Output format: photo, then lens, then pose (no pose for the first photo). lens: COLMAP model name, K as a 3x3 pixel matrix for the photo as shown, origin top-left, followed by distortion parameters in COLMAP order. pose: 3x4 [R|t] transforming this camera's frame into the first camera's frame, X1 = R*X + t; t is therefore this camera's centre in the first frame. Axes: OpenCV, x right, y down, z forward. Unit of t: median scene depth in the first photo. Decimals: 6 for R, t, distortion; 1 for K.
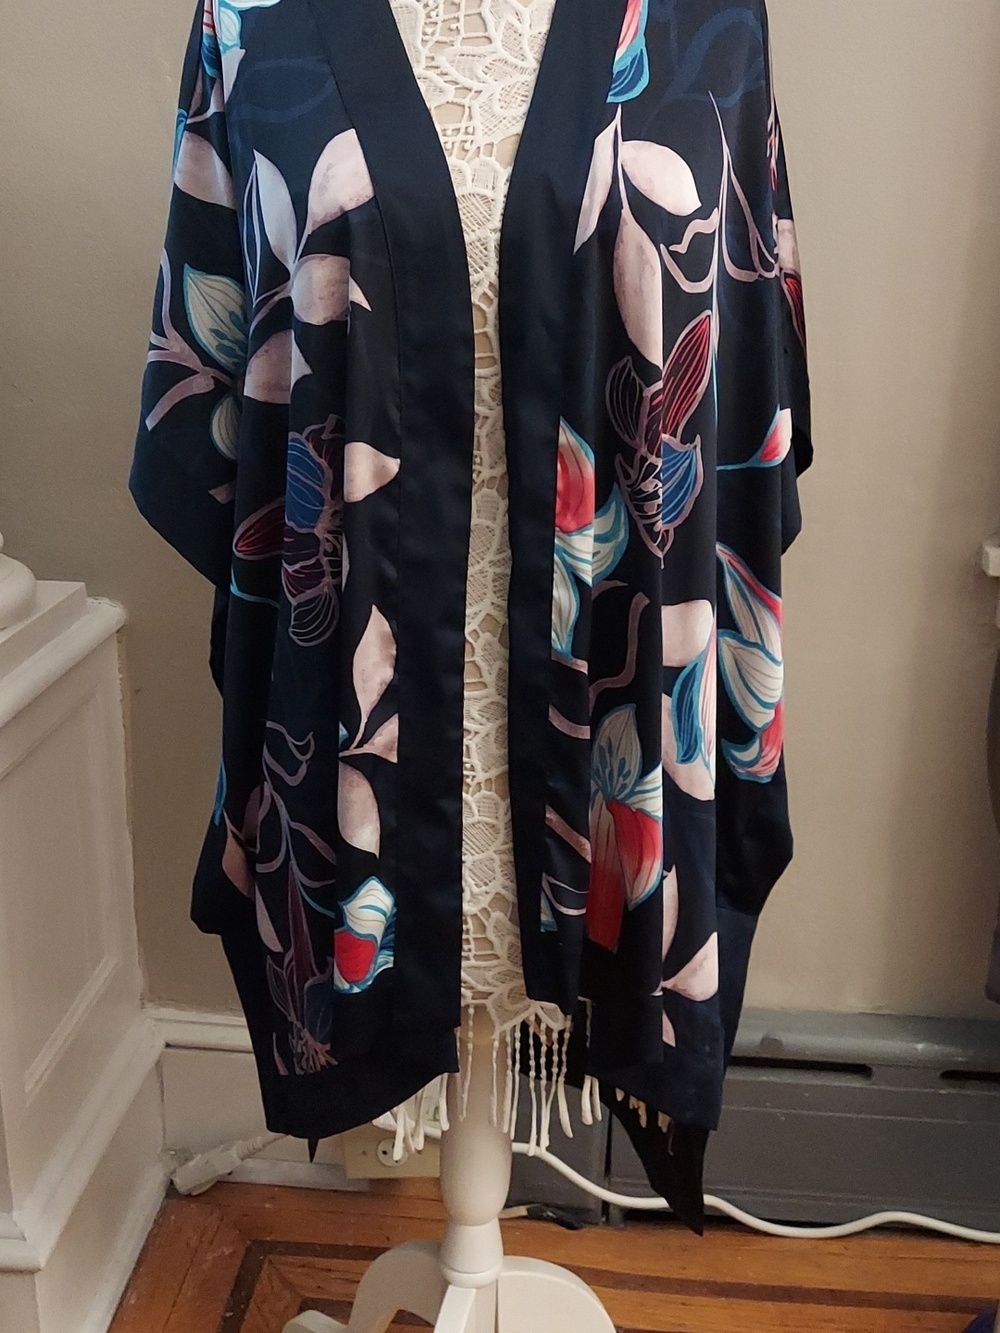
lens RADIAL K [[1615.9, 0, 500.0], [0, 1615.9, 666.5], [0, 0, 1]] dist [0.161268, -0.334181]
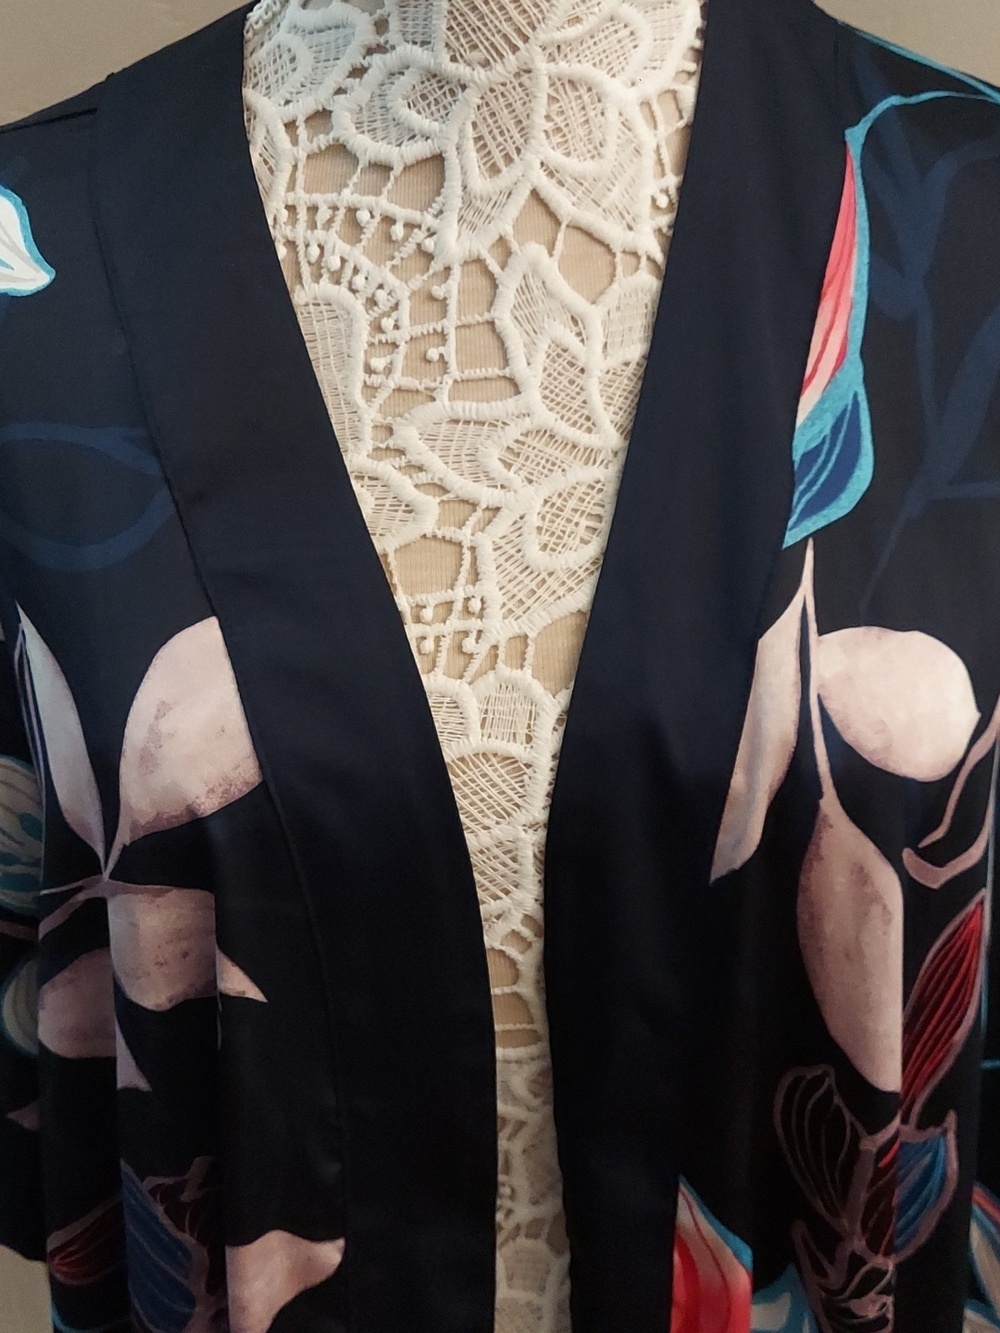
lens RADIAL K [[1615.9, 0, 500.0], [0, 1615.9, 666.5], [0, 0, 1]] dist [0.161268, -0.334181]
pose [[0.999586, -0.017239, -0.023054, -0.001362], [0.020367, 0.989486, 0.143189, -0.368541], [0.020343, -0.143599, 0.989427, 0.549498]]
